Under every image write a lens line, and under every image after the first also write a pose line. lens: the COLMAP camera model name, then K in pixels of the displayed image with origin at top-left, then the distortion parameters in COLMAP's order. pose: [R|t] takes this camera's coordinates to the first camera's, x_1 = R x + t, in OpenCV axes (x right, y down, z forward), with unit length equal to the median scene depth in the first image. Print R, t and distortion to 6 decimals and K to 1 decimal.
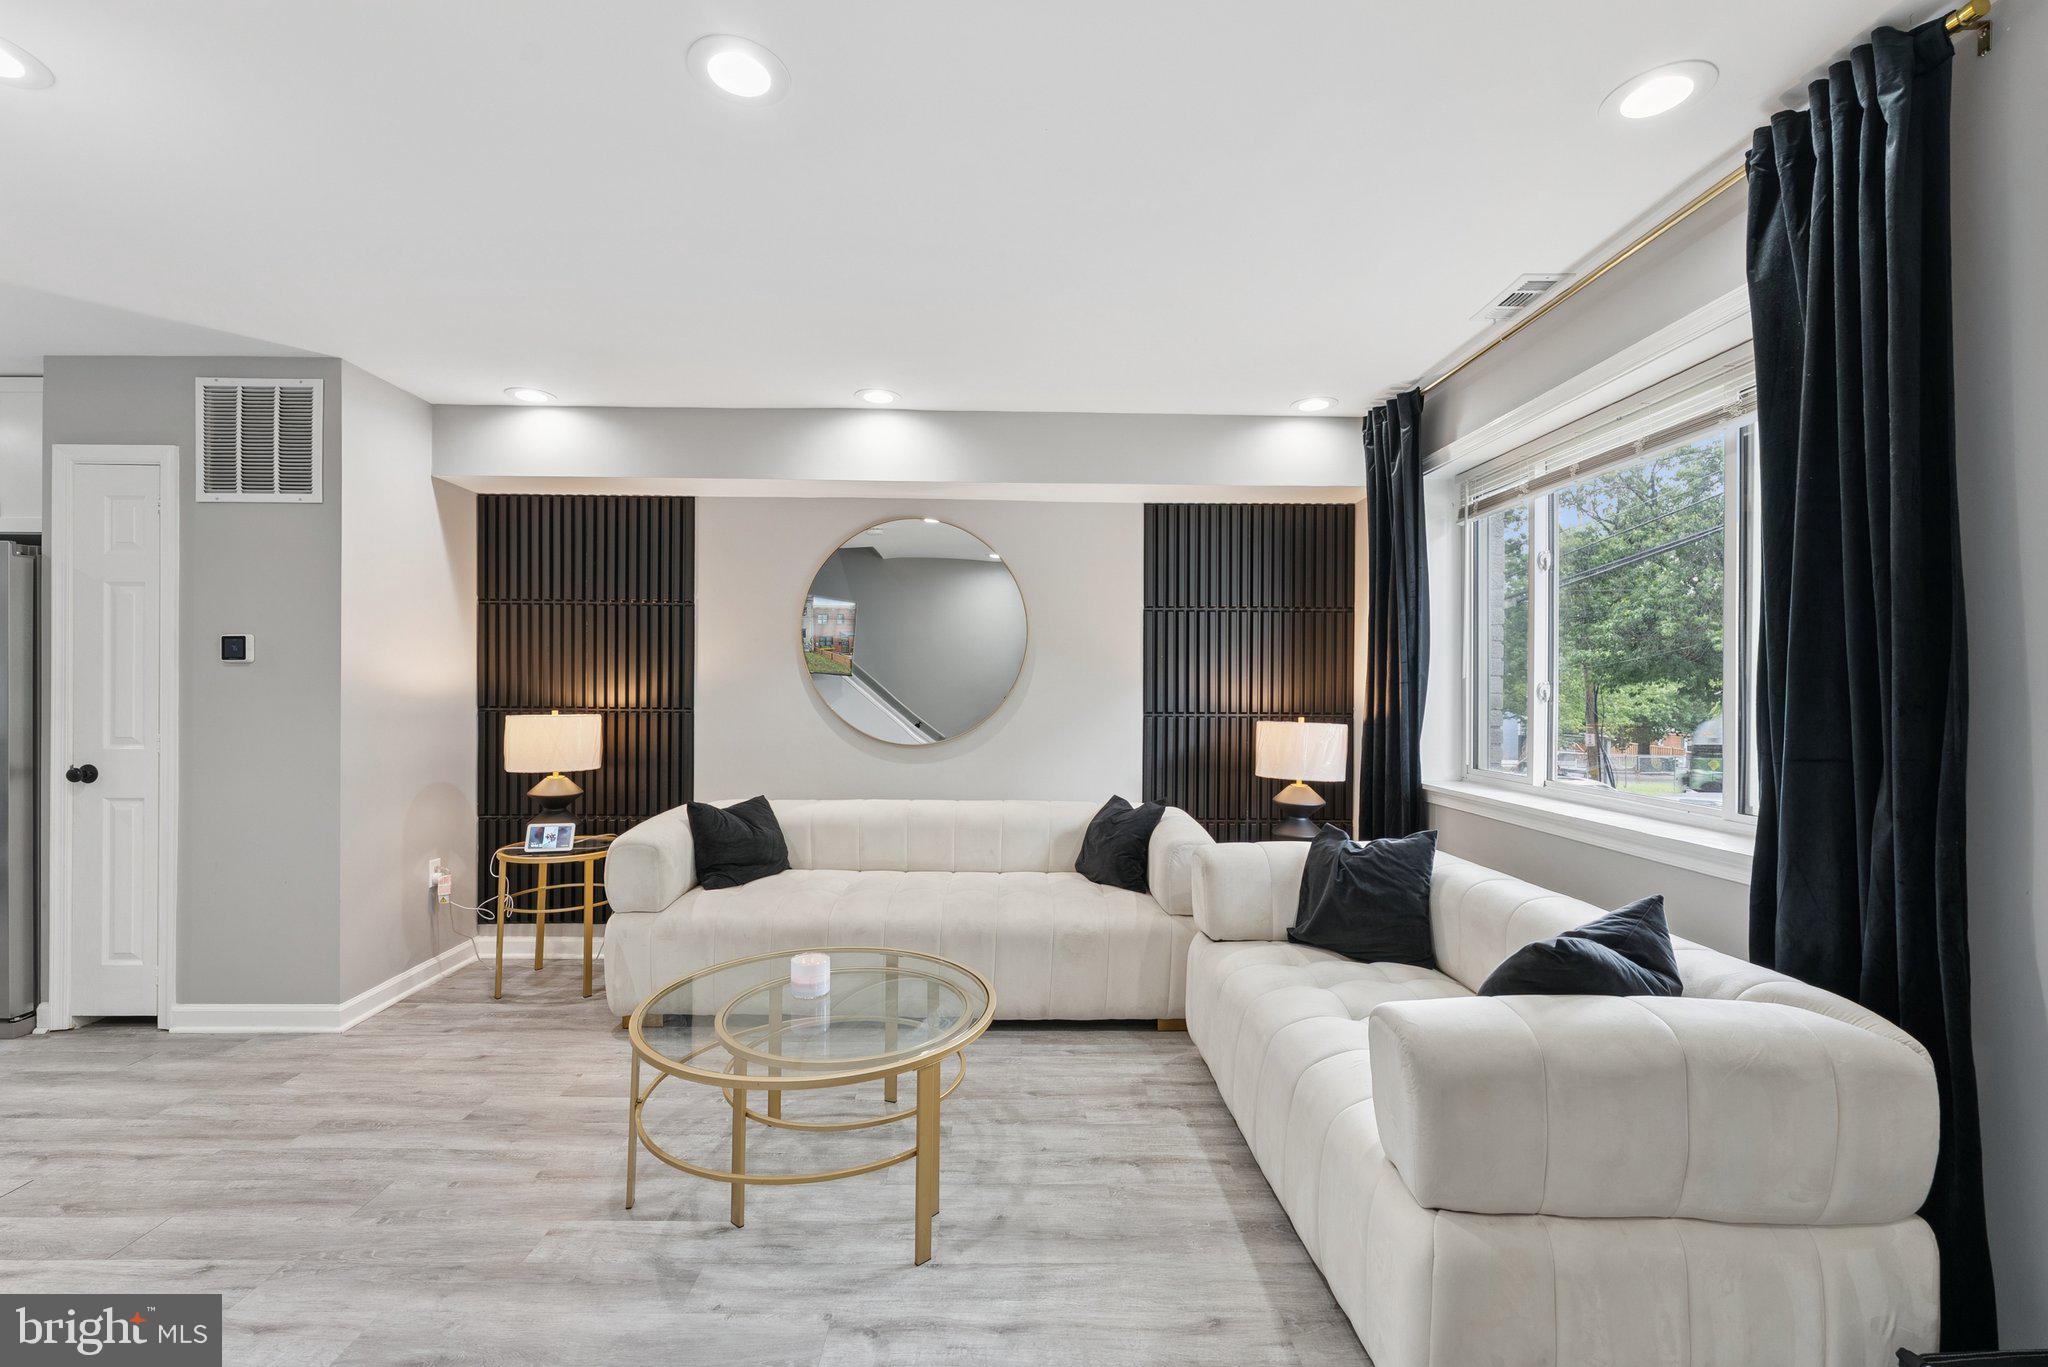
lens RADIAL K [[836.0, 0, 1024.0], [0, 836.0, 683.5], [0, 0, 1]] dist [-0.001674, -0.000064]
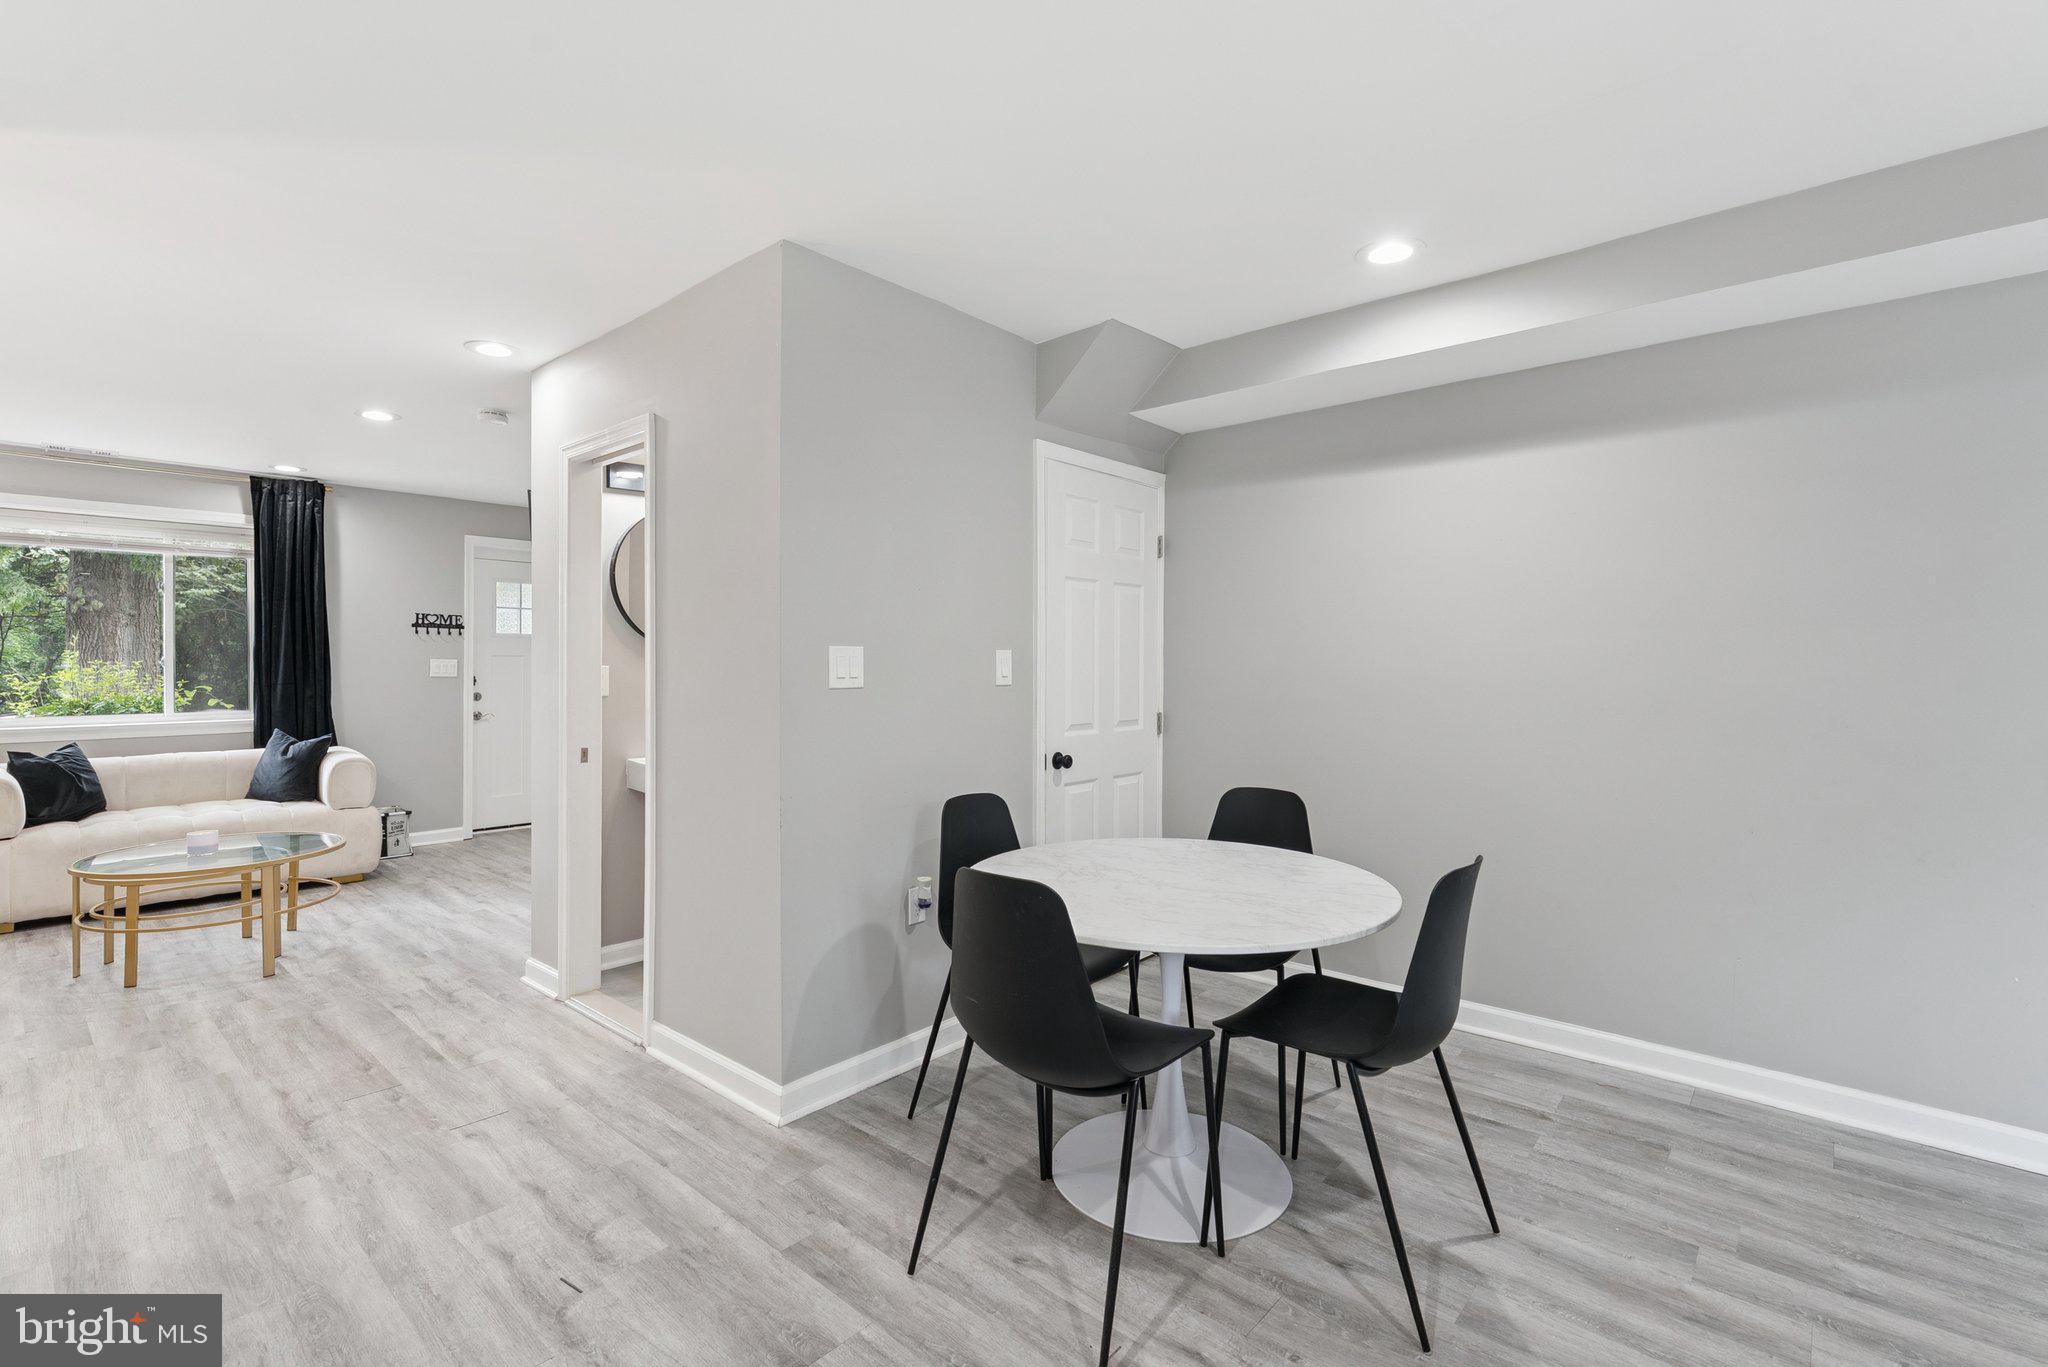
lens RADIAL K [[918.9, 0, 1024.0], [0, 918.9, 683.5], [0, 0, 1]] dist [-0.000314, -0.000233]
pose [[-0.745135, -0.013504, 0.666777, -2.538976], [-0.007279, 0.999900, 0.012117, 0.011484], [-0.666874, 0.004175, -0.745158, 1.235966]]
